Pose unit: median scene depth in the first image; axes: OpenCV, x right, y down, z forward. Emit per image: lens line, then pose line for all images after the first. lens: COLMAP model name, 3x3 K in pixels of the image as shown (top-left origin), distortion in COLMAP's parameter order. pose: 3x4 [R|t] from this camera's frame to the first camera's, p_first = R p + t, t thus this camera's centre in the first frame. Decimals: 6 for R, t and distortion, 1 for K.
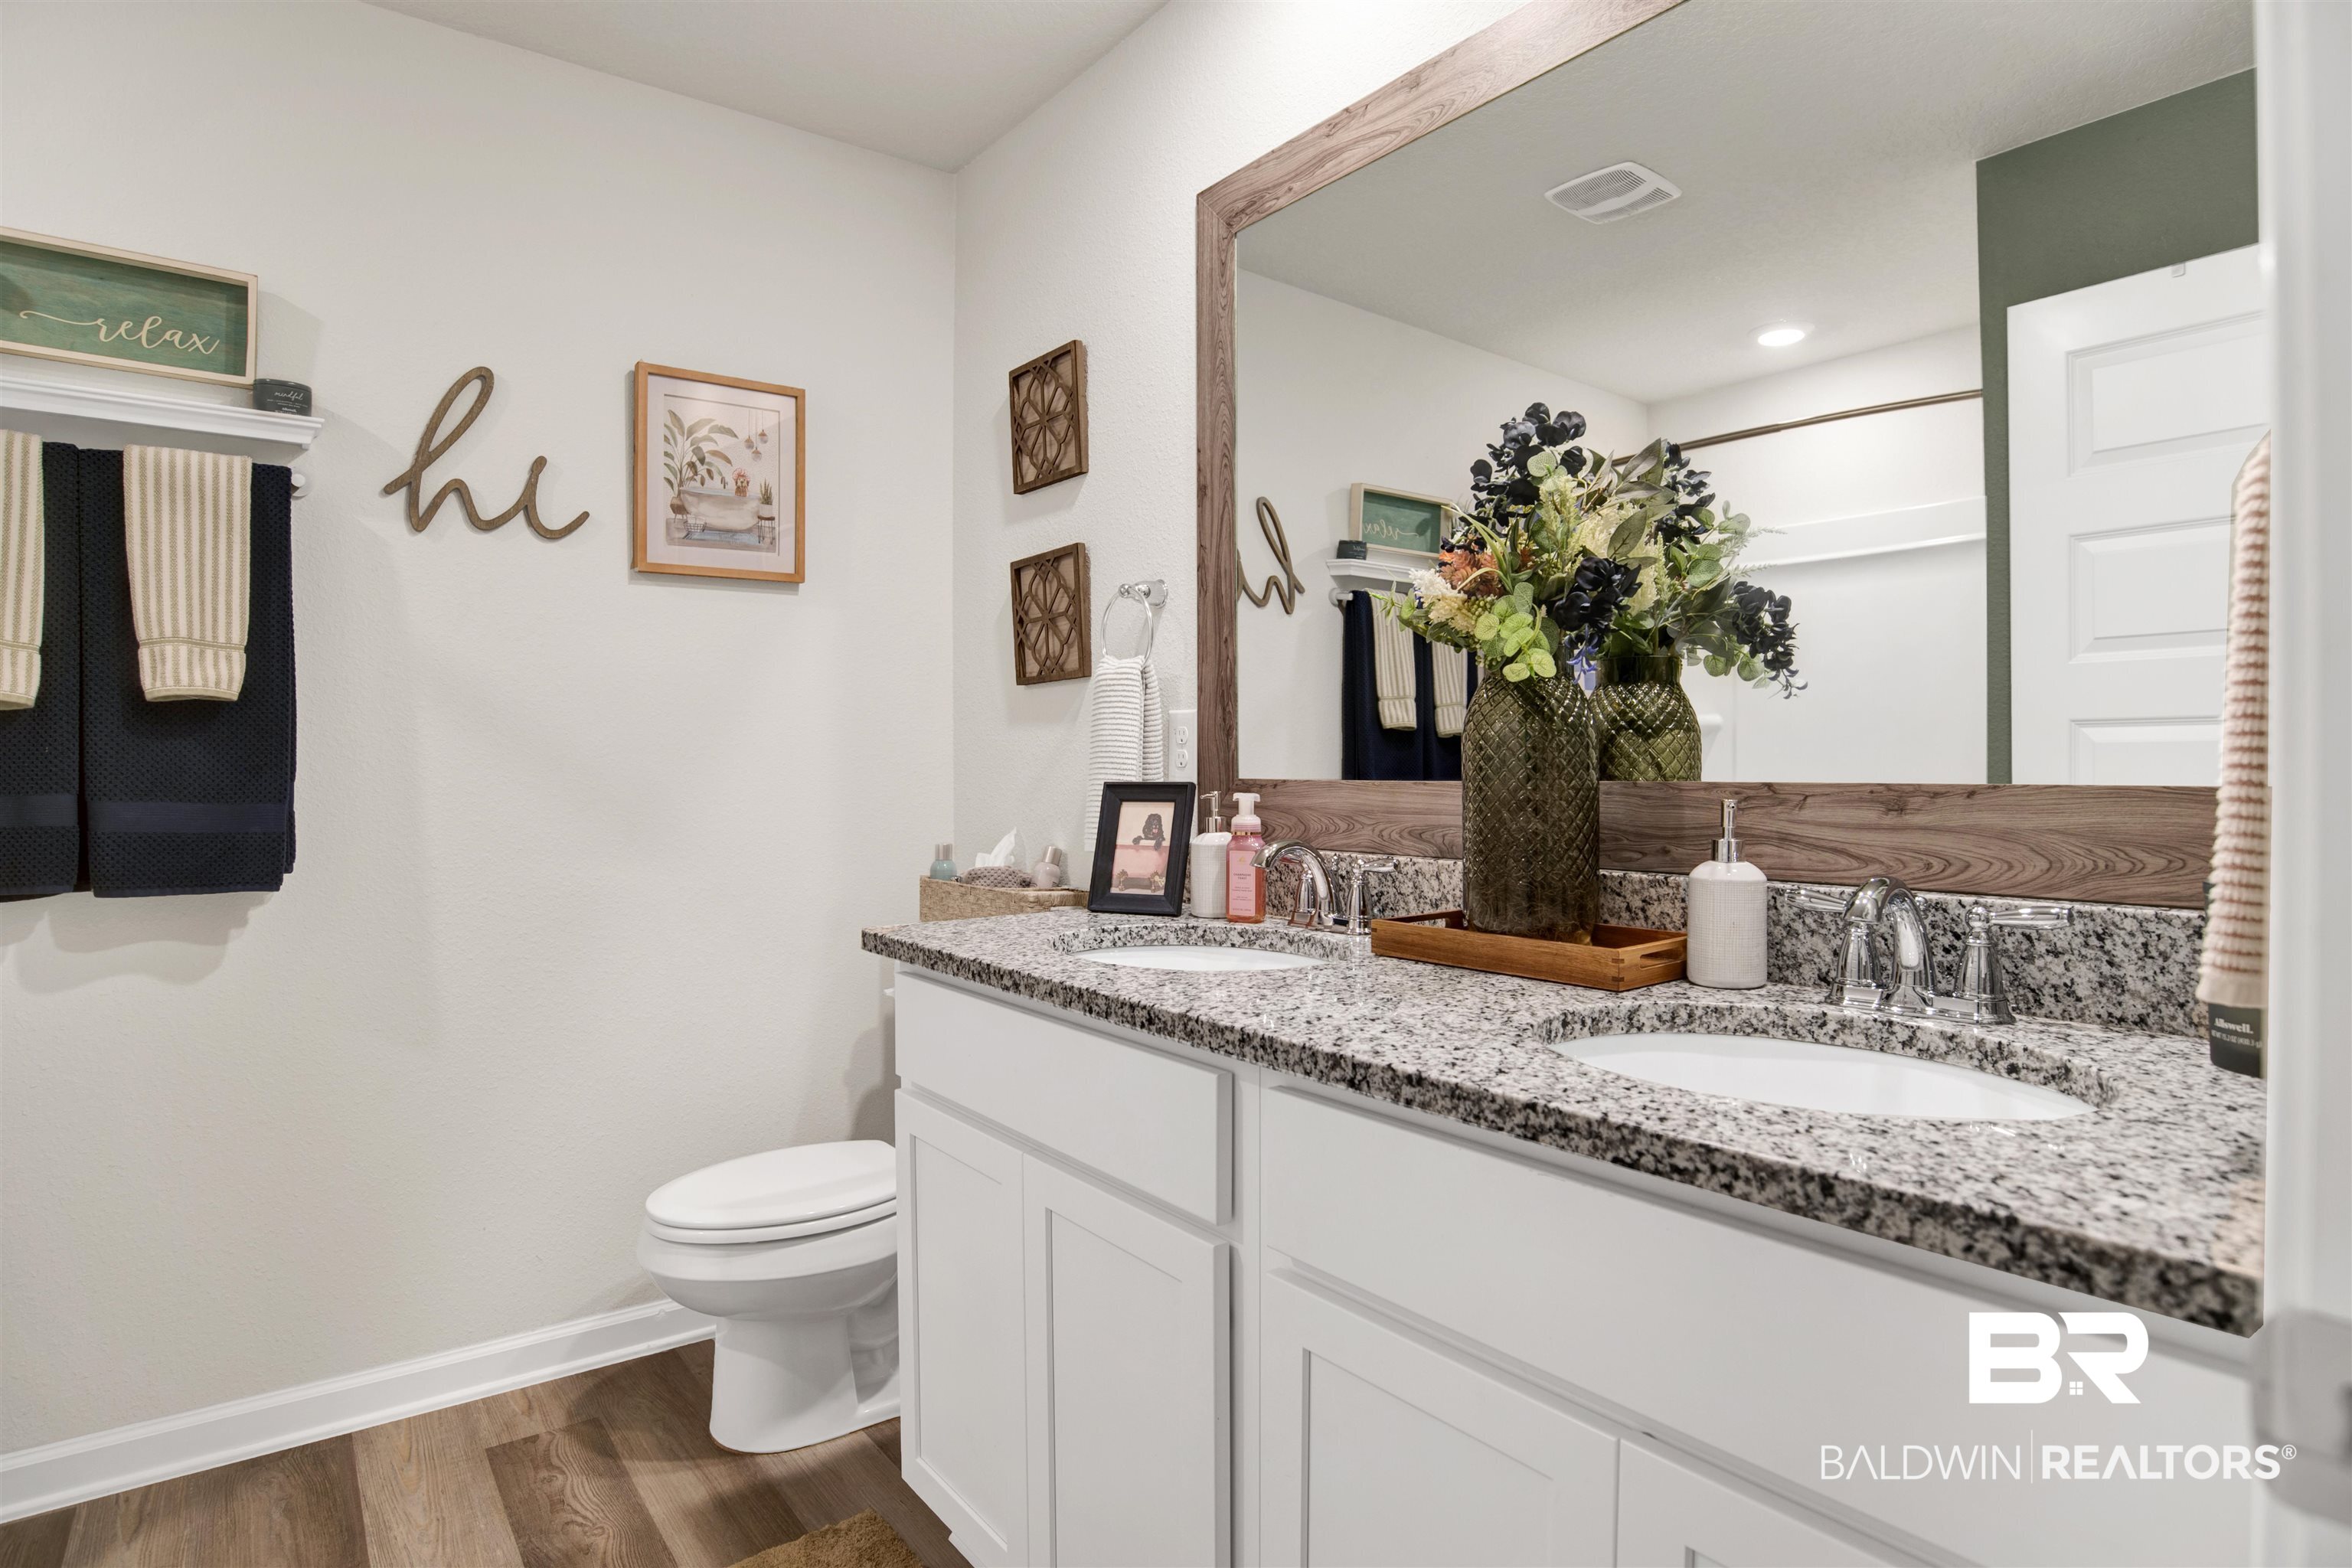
lens RADIAL K [[1250.7, 0, 1190.3], [0, 1250.7, 782.2], [0, 0, 1]] dist [-0.061096, 0.020426]
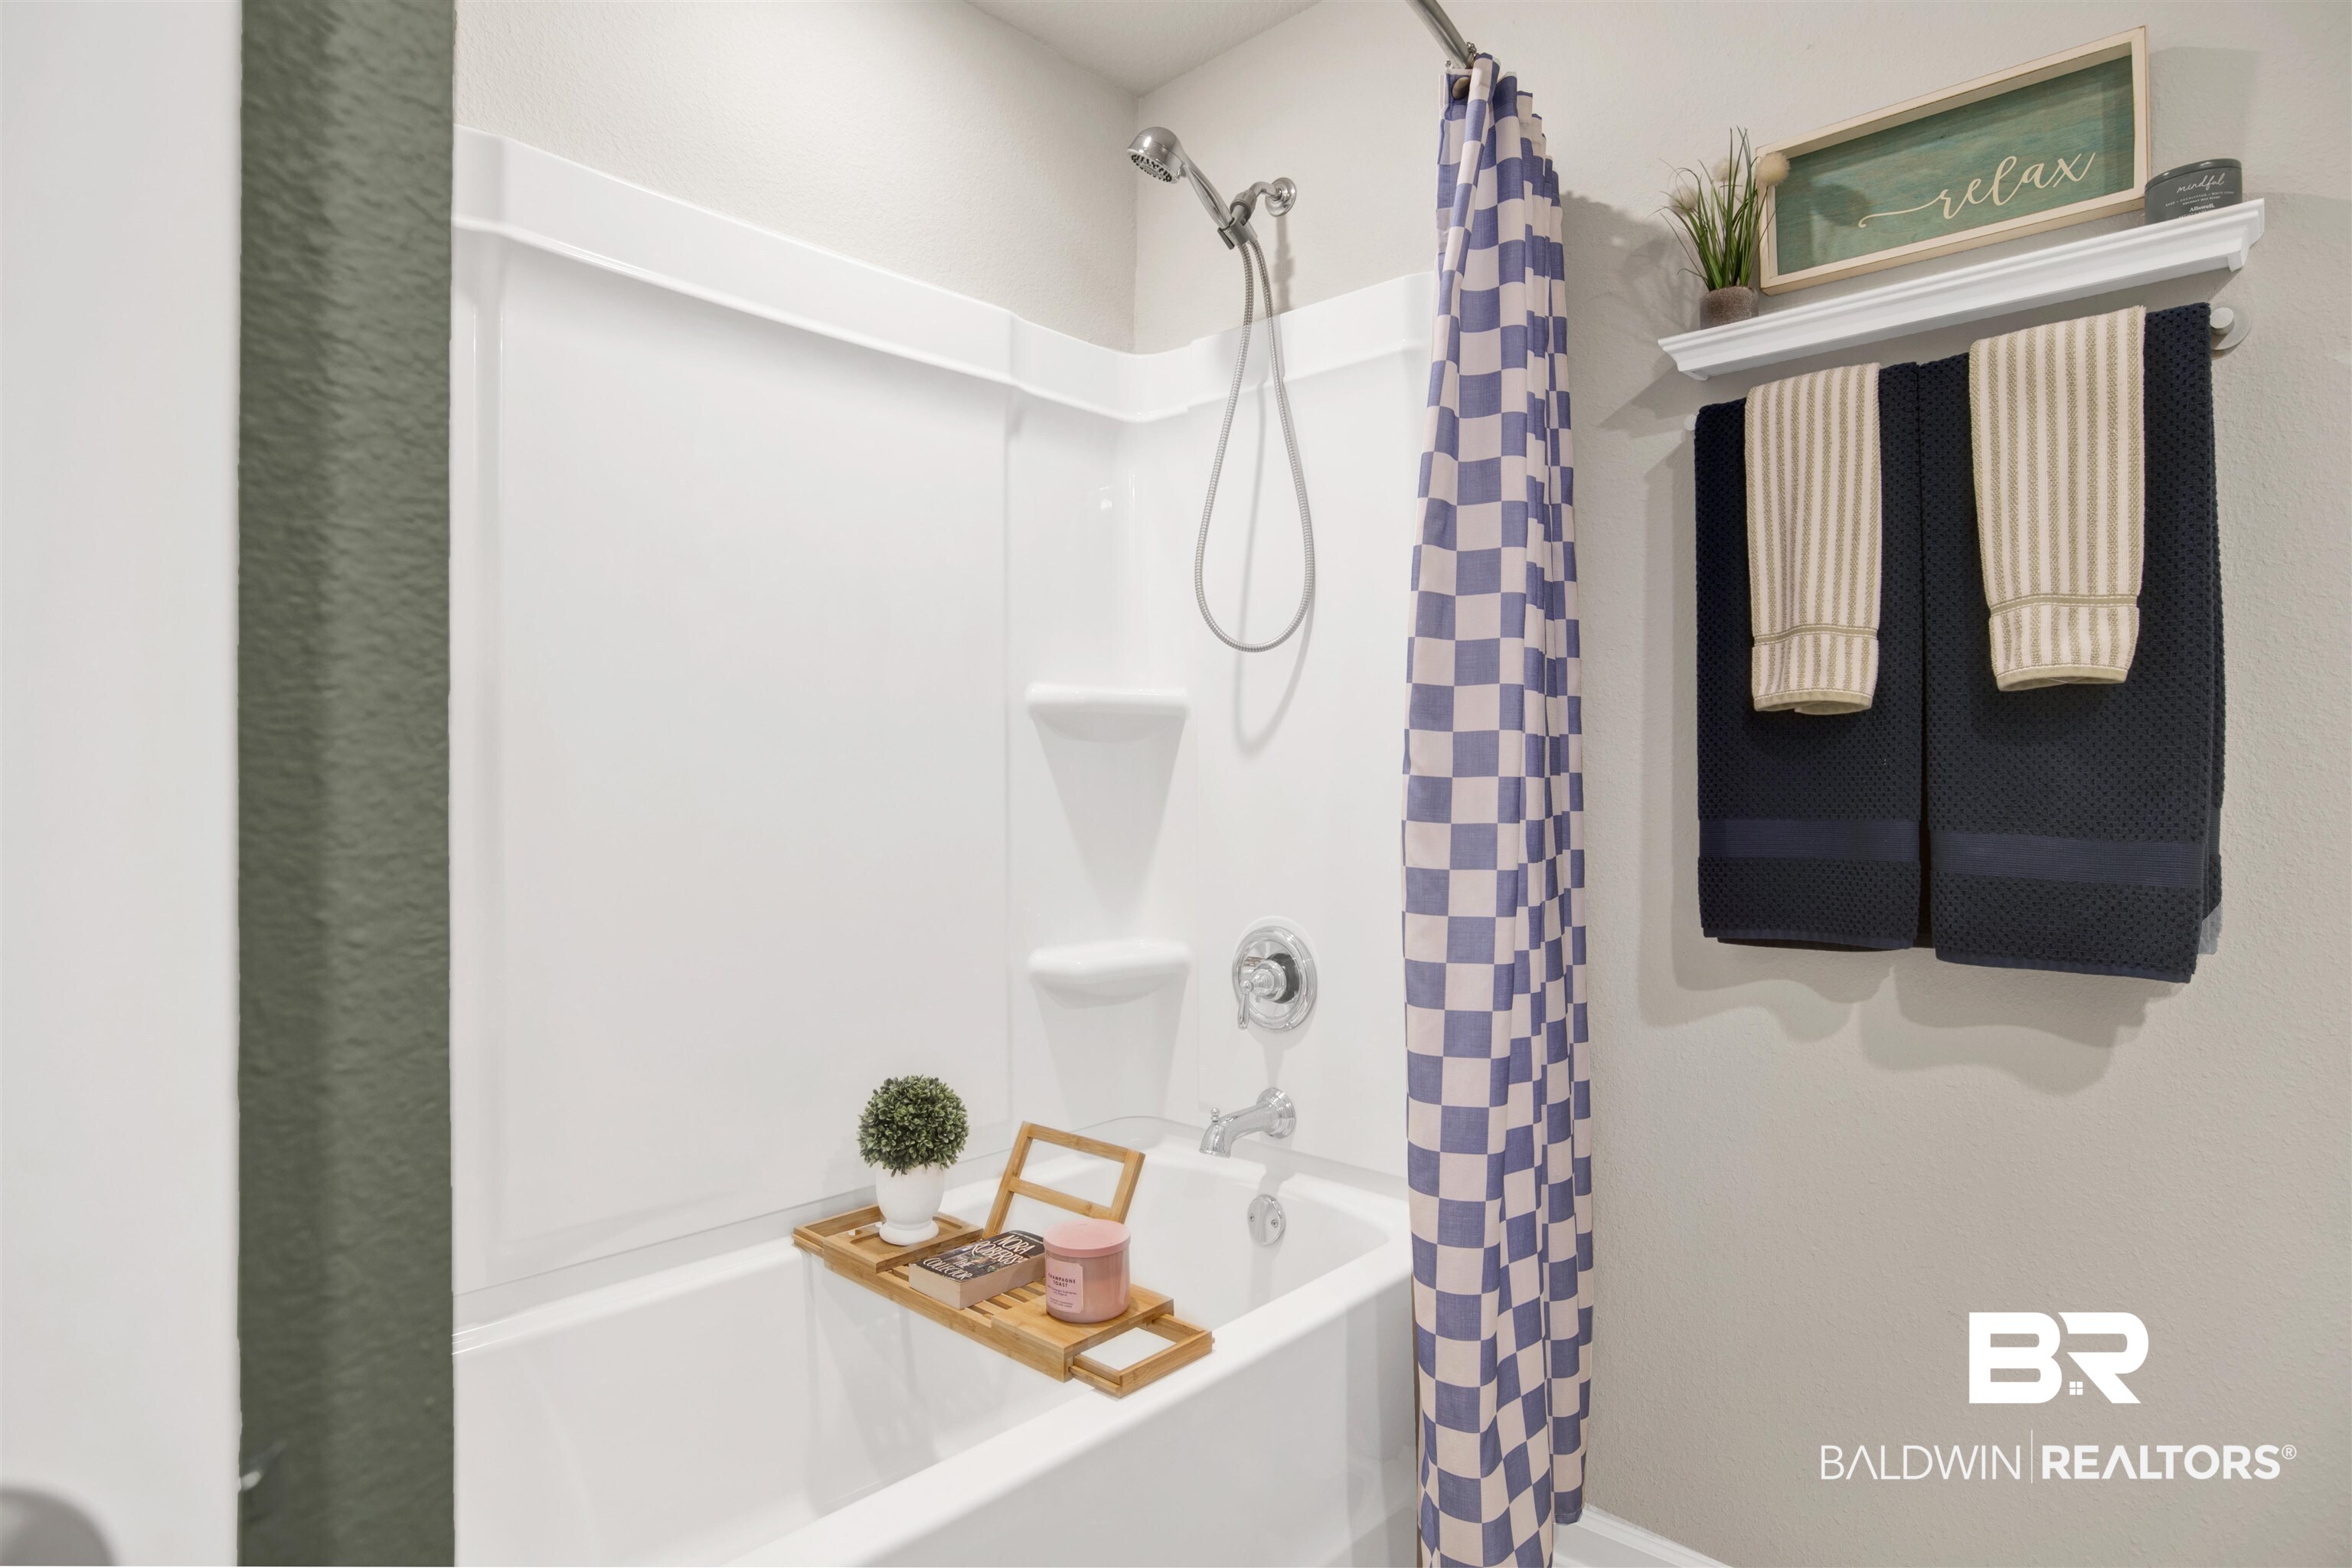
lens RADIAL K [[1250.7, 0, 1186.0], [0, 1250.7, 787.0], [0, 0, 1]] dist [-0.061096, 0.020426]
pose [[0.196531, -0.001565, -0.980496, -0.252808], [-0.017651, 0.999831, -0.005133, 0.001200], [0.980339, 0.018316, 0.196470, 0.387972]]
